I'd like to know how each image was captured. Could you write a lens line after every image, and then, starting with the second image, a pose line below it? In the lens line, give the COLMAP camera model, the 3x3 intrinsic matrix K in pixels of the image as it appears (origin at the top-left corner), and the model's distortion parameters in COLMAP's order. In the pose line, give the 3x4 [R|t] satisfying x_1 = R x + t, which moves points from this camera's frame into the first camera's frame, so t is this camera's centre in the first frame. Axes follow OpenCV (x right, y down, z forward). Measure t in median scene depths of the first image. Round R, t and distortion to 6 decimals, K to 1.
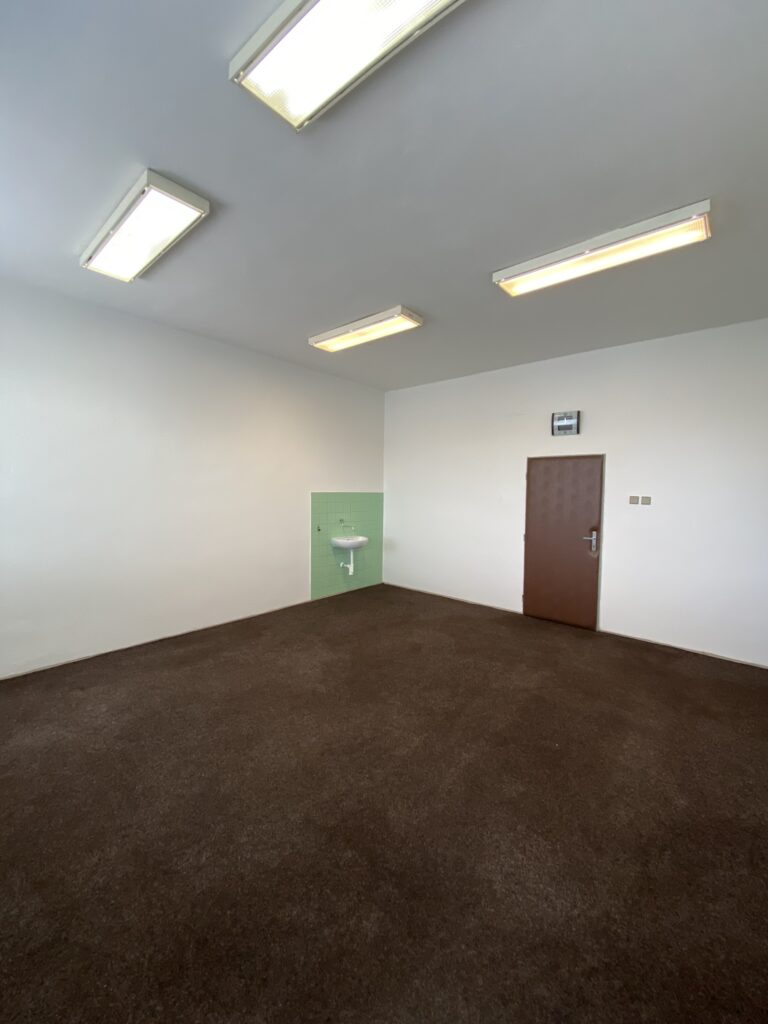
lens RADIAL K [[413.2, 0, 384.0], [0, 413.2, 512.0], [0, 0, 1]] dist [0.000509, -0.013143]
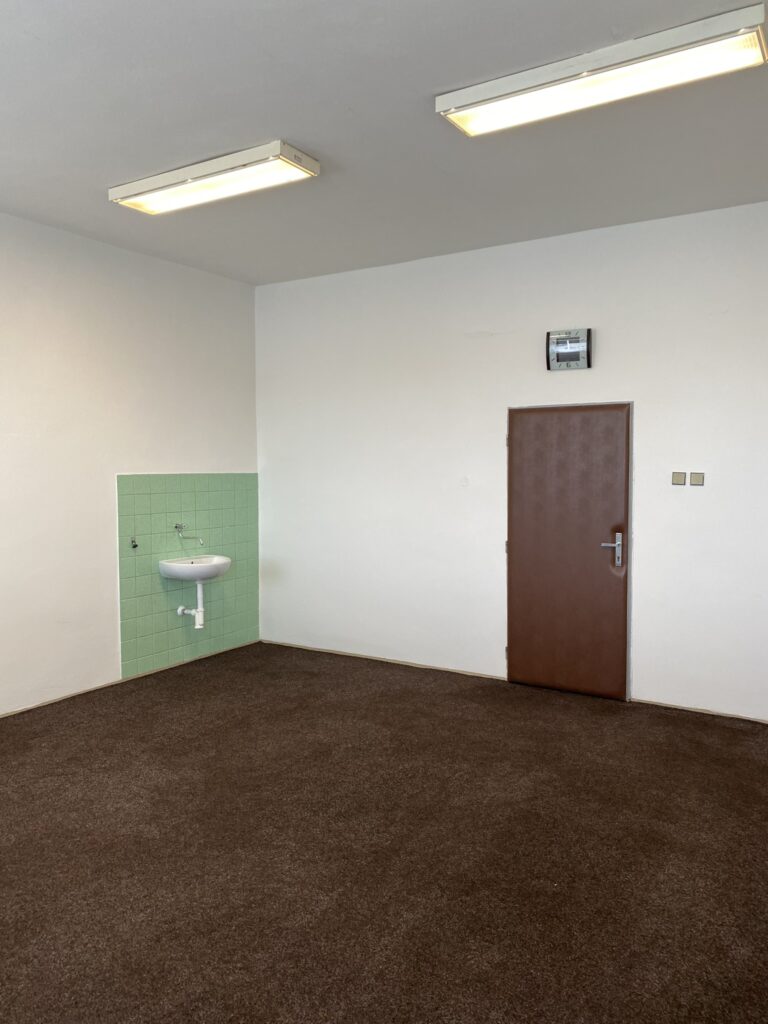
lens RADIAL K [[782.1, 0, 380.5], [0, 782.1, 507.9], [0, 0, 1]] dist [0.002673, -0.004025]
pose [[0.987826, -0.024134, 0.153678, 0.000645], [0.024232, 0.999706, 0.001235, 0.001916], [-0.153662, 0.002503, 0.988120, -0.067181]]
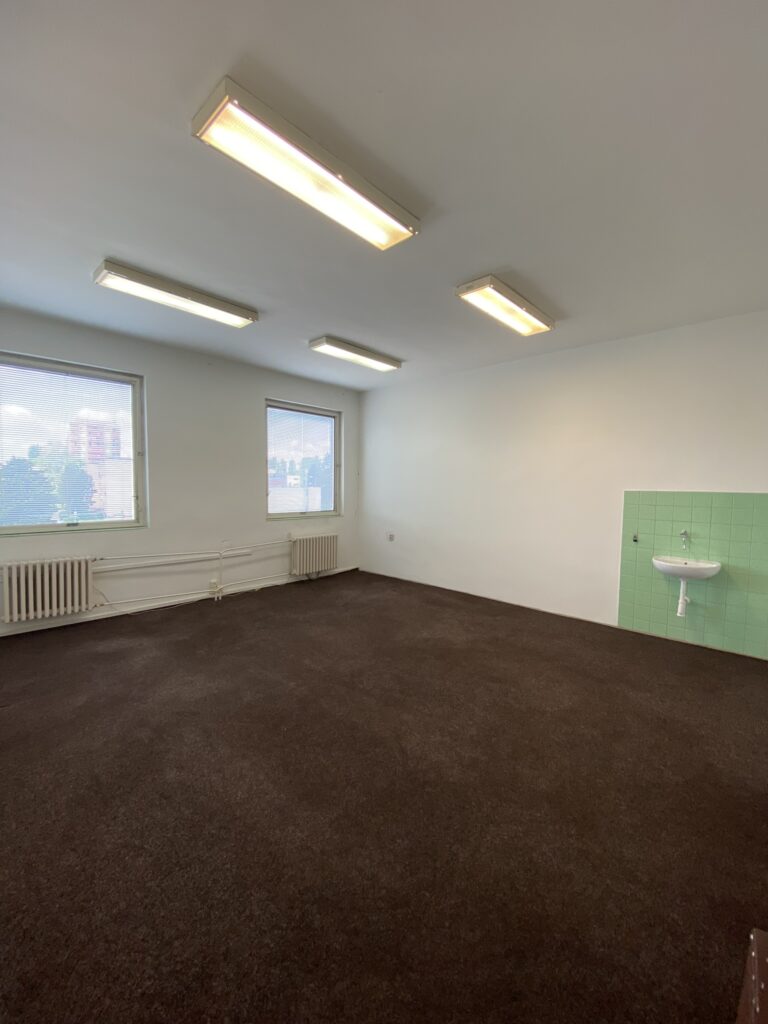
lens RADIAL K [[413.2, 0, 384.0], [0, 413.2, 512.0], [0, 0, 1]] dist [0.000509, -0.013143]
pose [[-0.032578, 0.058163, -0.997775, 0.927808], [-0.079490, 0.994992, 0.060596, -0.027471], [0.996303, 0.081288, -0.027792, 0.820673]]
